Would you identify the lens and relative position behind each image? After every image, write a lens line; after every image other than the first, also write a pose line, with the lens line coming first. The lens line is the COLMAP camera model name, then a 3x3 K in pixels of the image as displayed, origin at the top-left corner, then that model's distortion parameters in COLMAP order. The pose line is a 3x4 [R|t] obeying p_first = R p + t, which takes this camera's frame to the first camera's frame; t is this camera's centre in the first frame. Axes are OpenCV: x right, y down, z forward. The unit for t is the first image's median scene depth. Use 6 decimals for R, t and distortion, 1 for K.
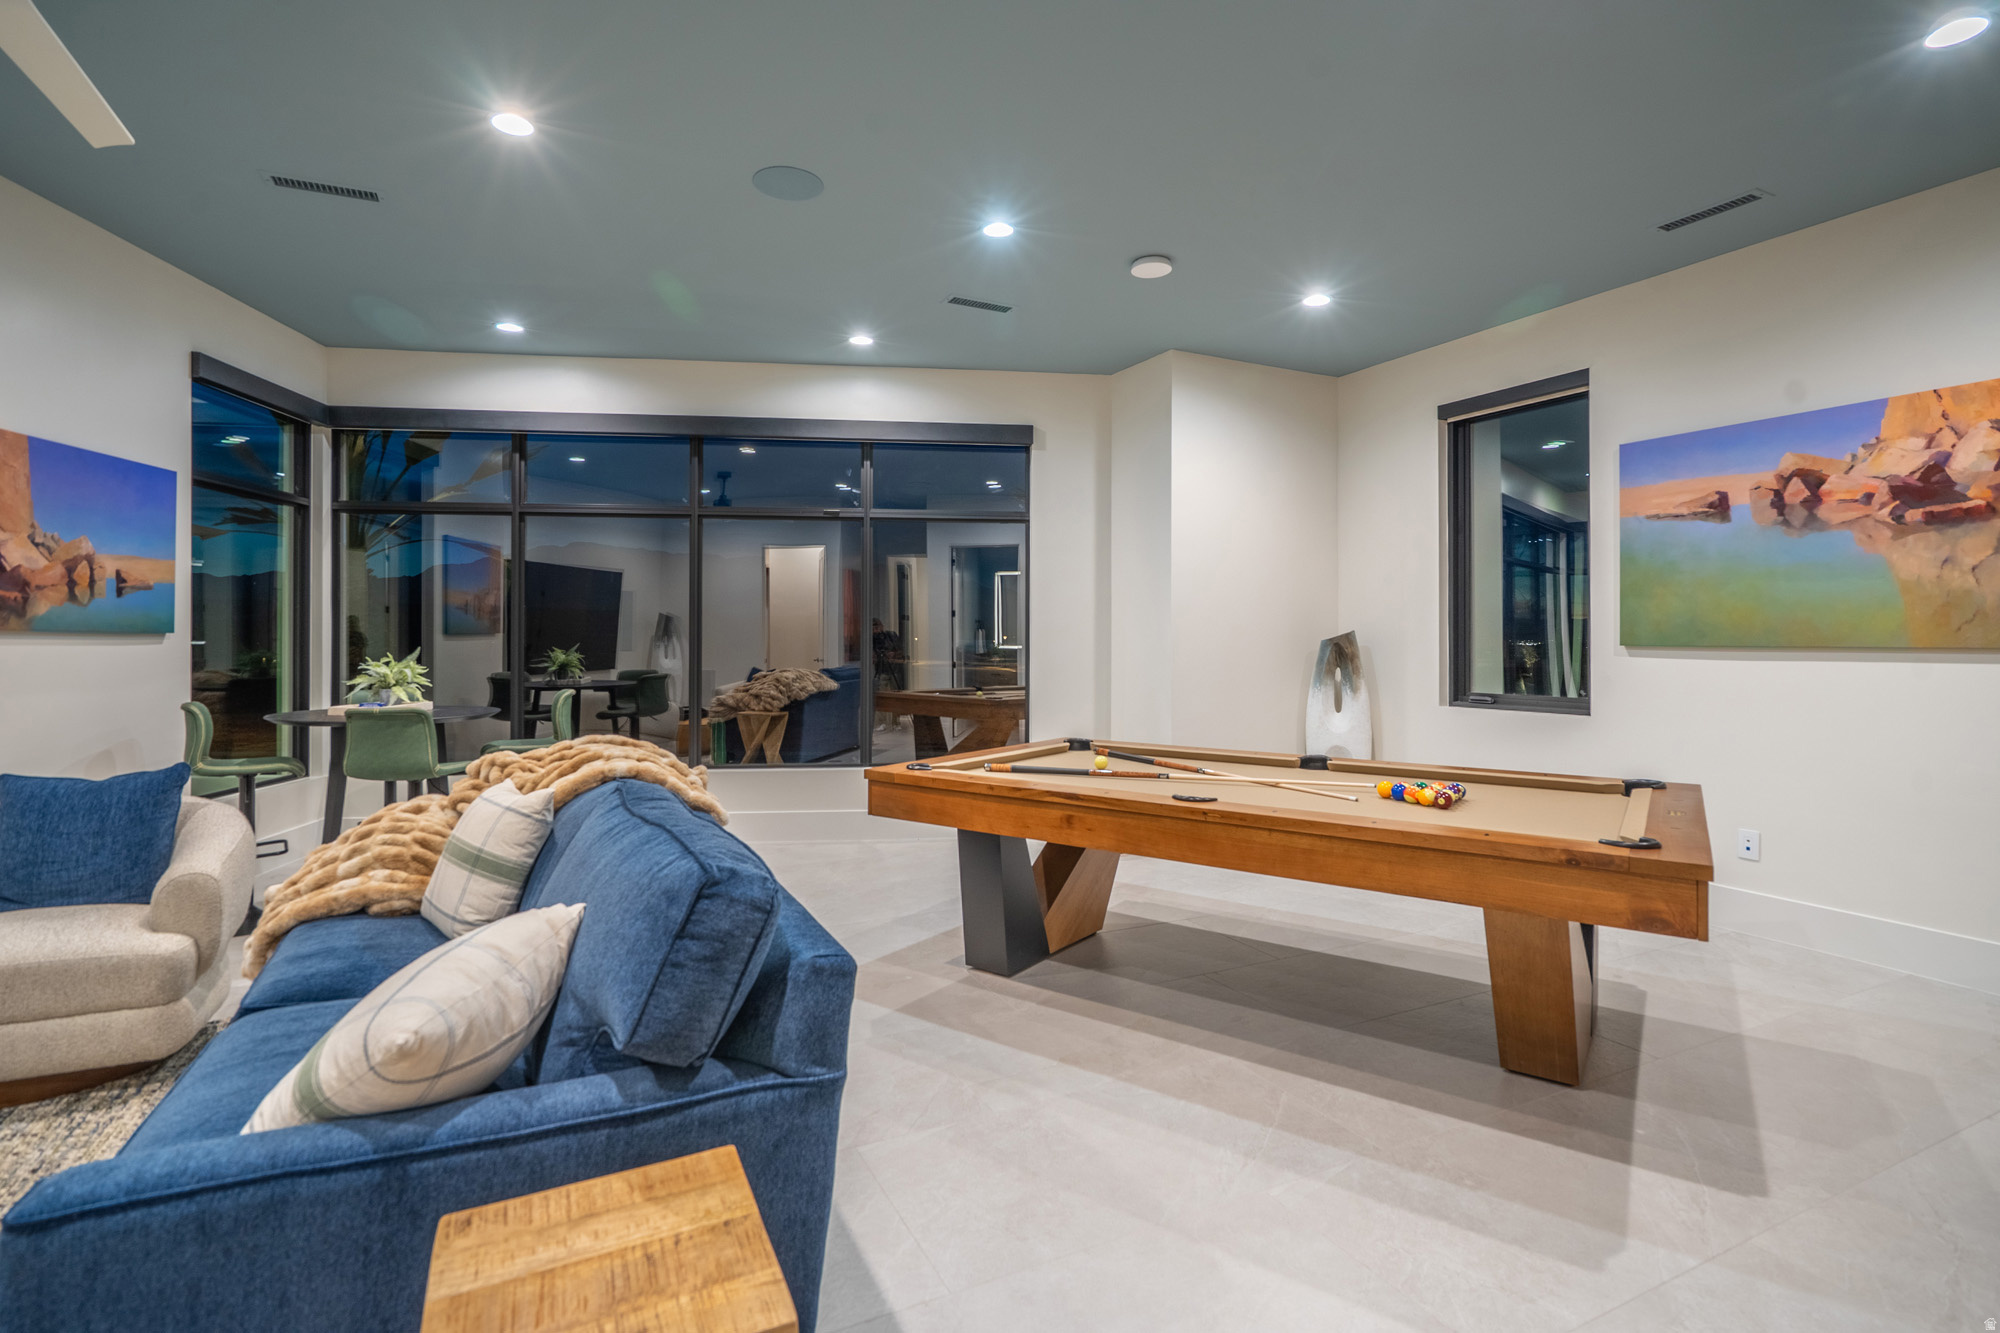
lens RADIAL K [[956.6, 0, 982.9], [0, 956.6, 634.8], [0, 0, 1]] dist [-0.002624, 0.001297]
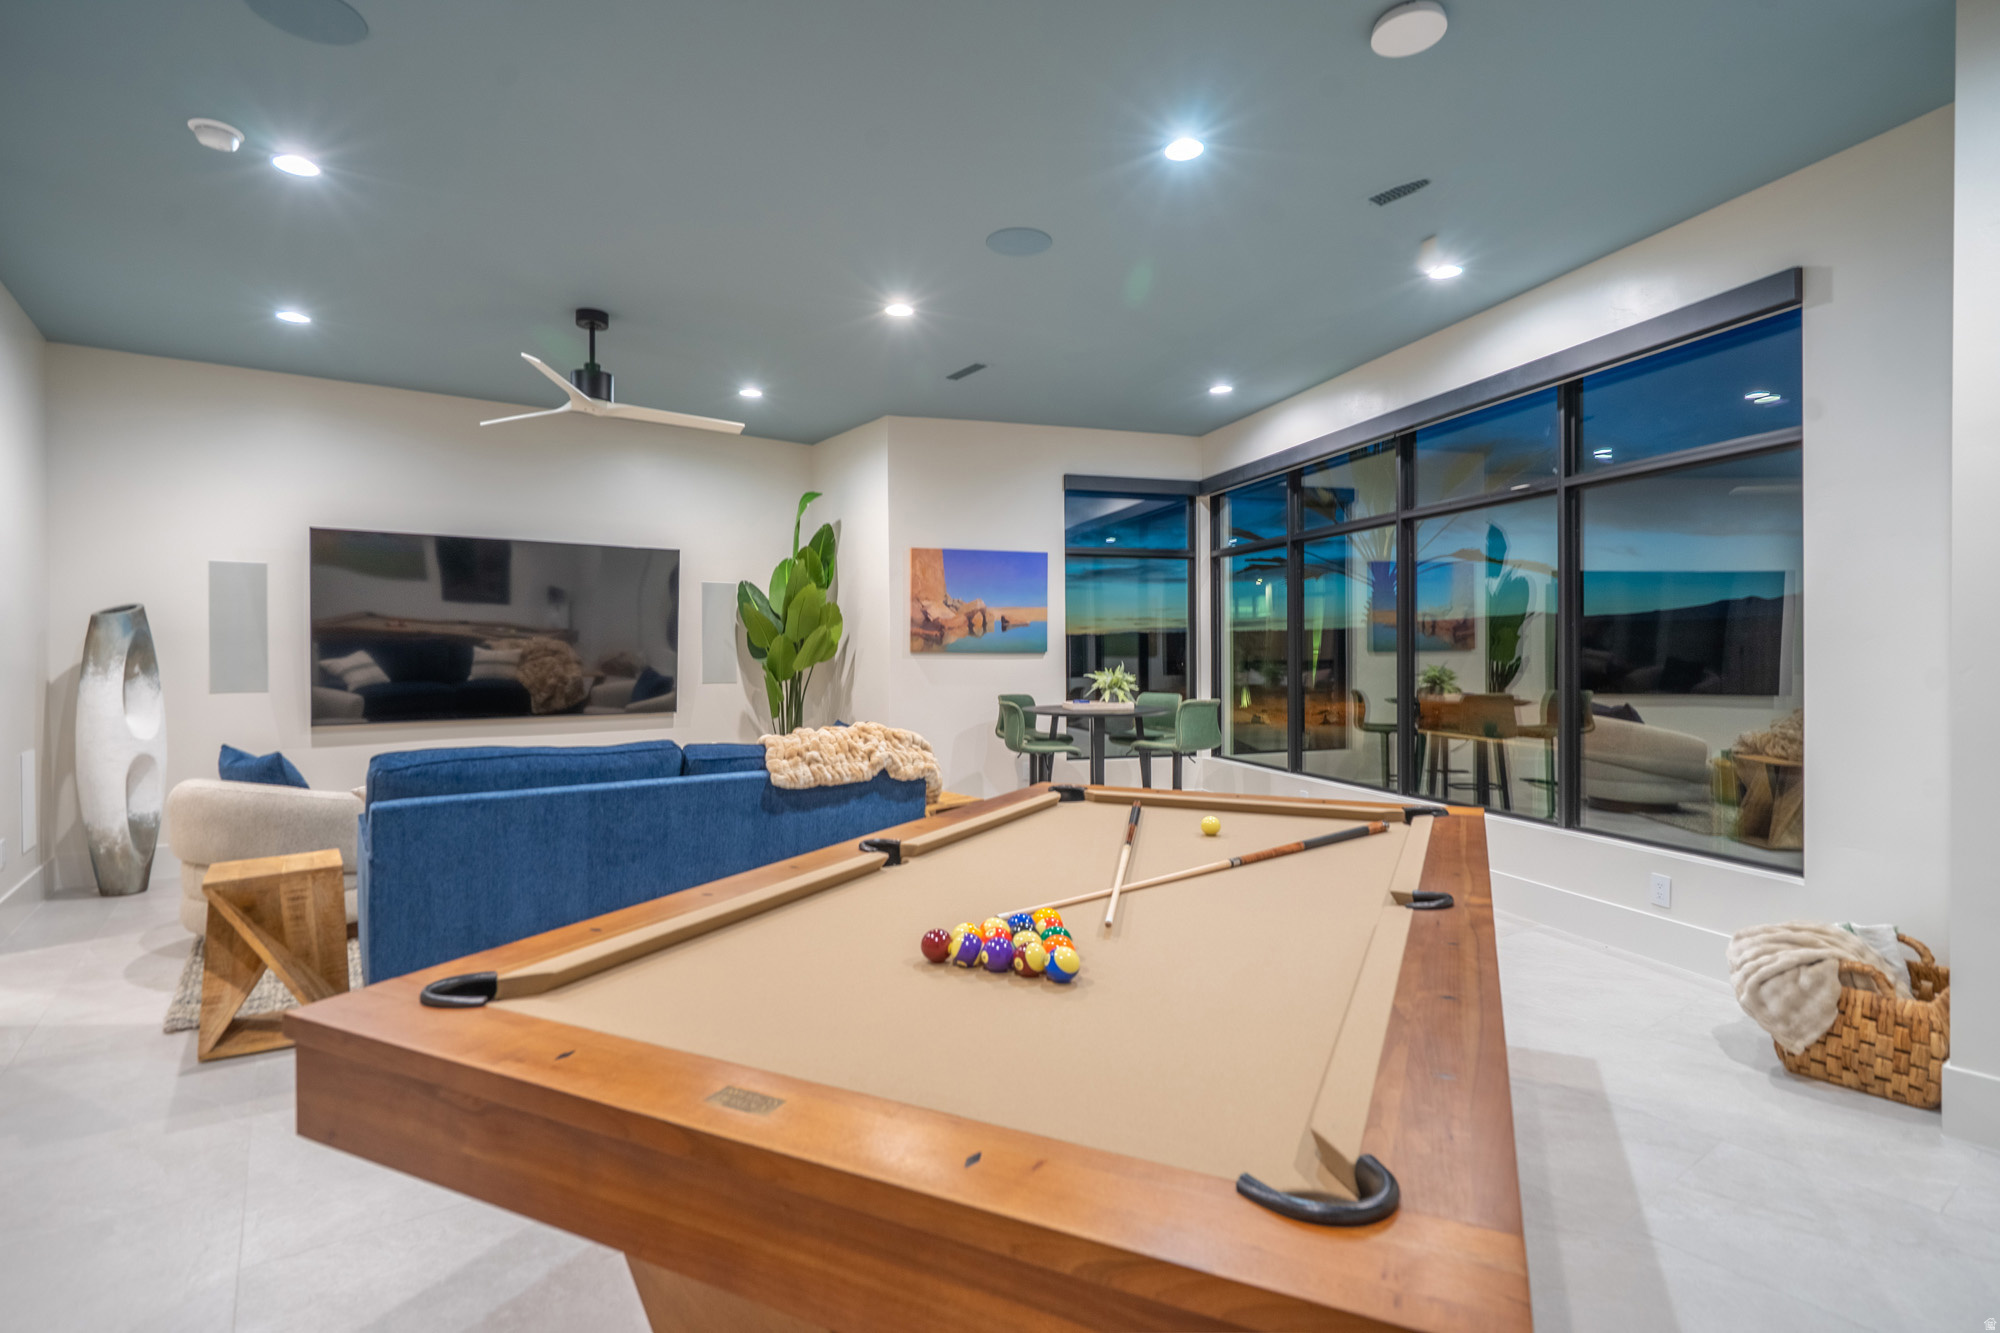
lens RADIAL K [[956.6, 0, 1052.9], [0, 956.6, 661.3], [0, 0, 1]] dist [-0.002624, 0.001297]
pose [[0.205983, 0.002915, -0.978551, 0.798322], [0.007188, 0.999964, 0.004492, 0.006679], [0.978529, -0.007959, 0.205954, 0.731348]]
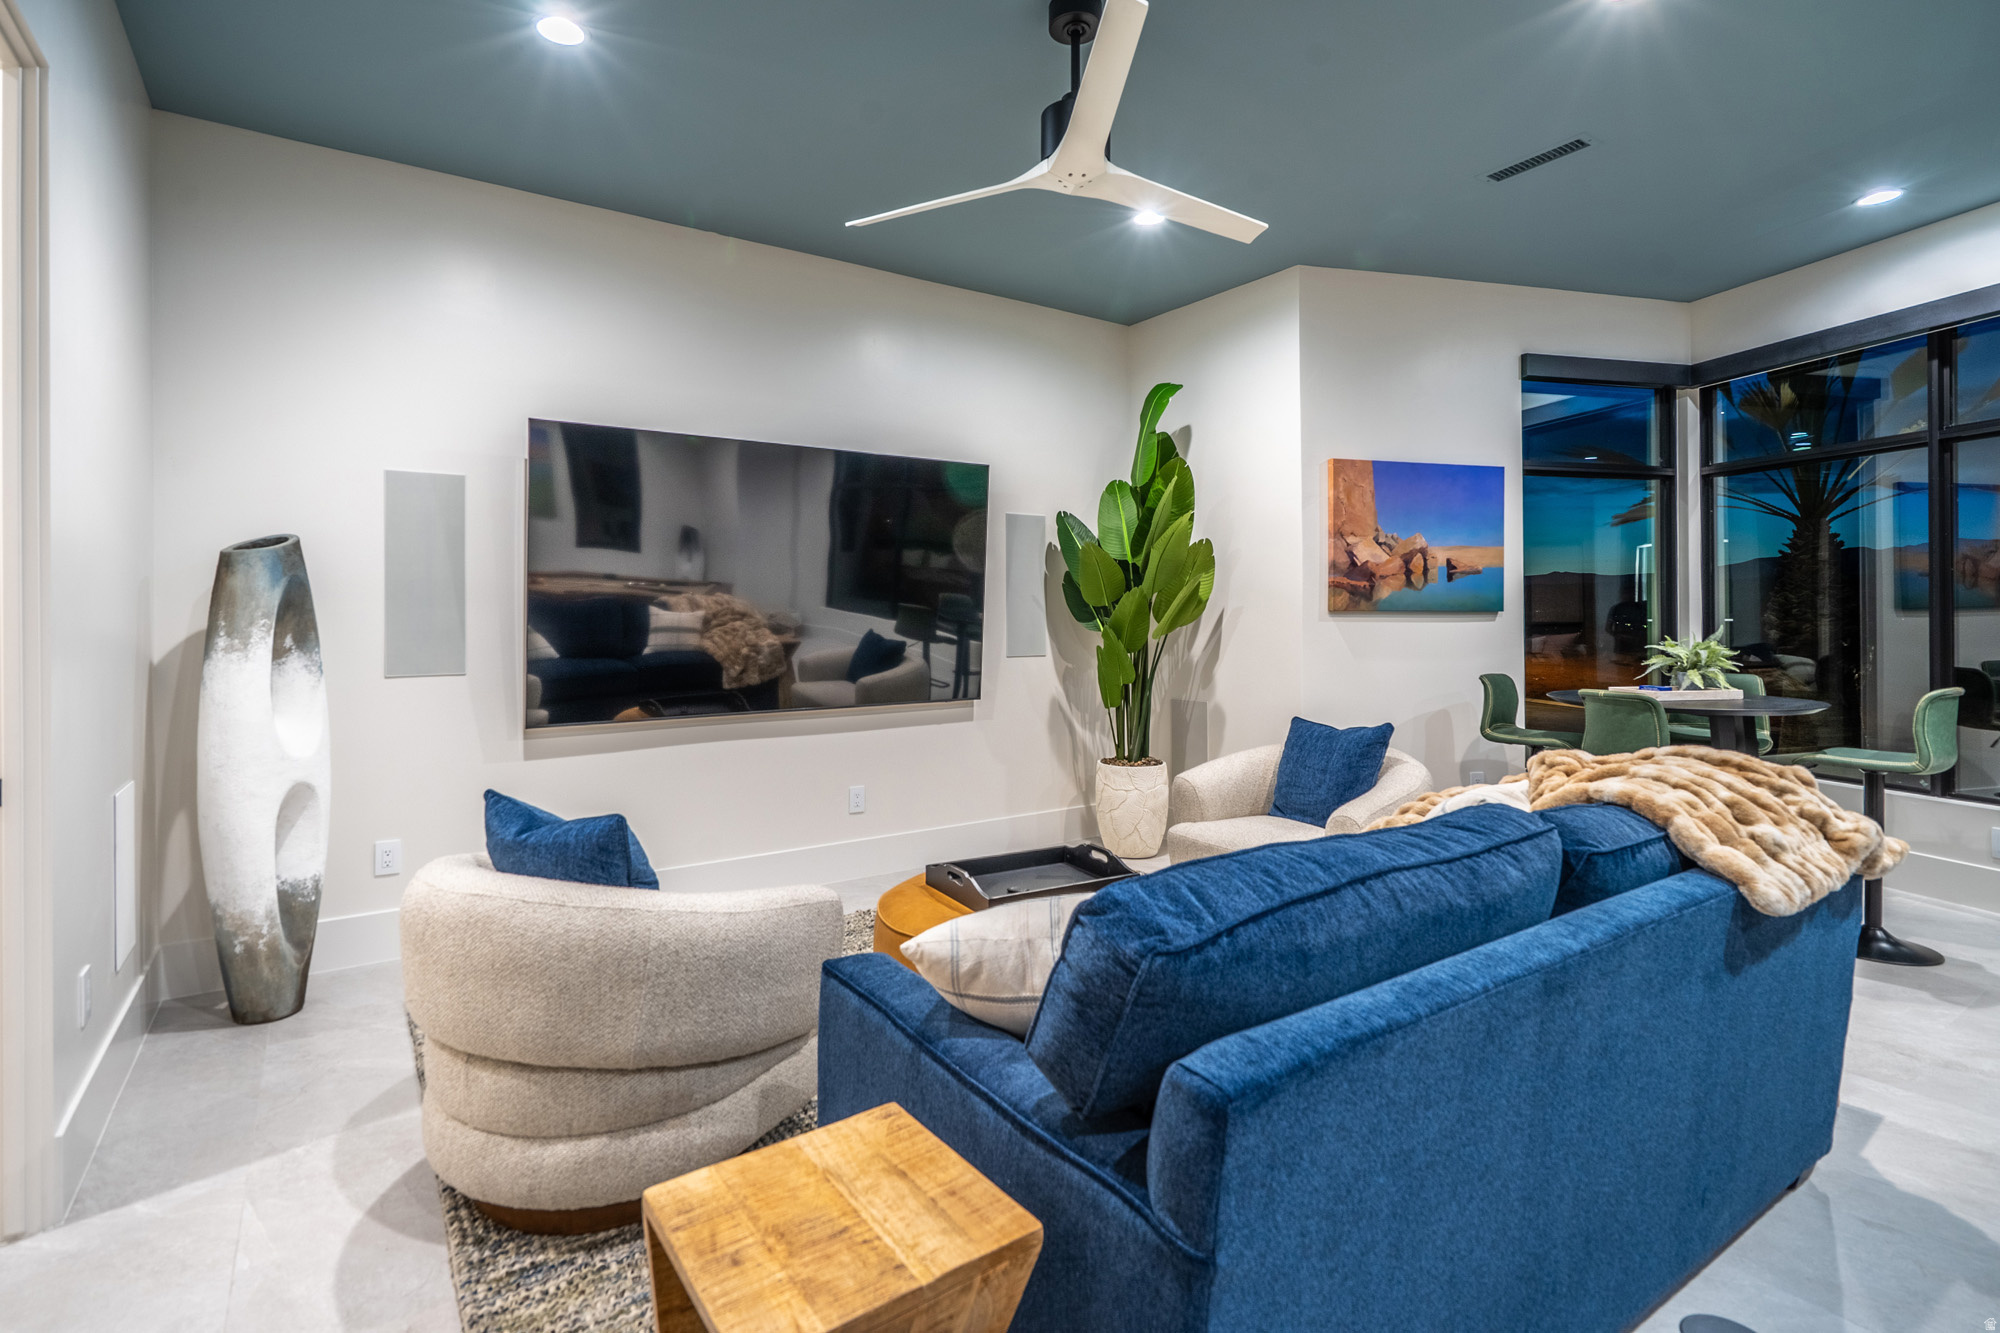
lens RADIAL K [[956.6, 0, 1005.8], [0, 956.6, 611.2], [0, 0, 1]] dist [-0.002624, 0.001297]
pose [[0.151064, -0.010260, -0.988471, 0.182856], [0.009516, 0.999915, -0.008924, 0.002547], [0.988478, -0.008058, 0.151149, 0.276559]]
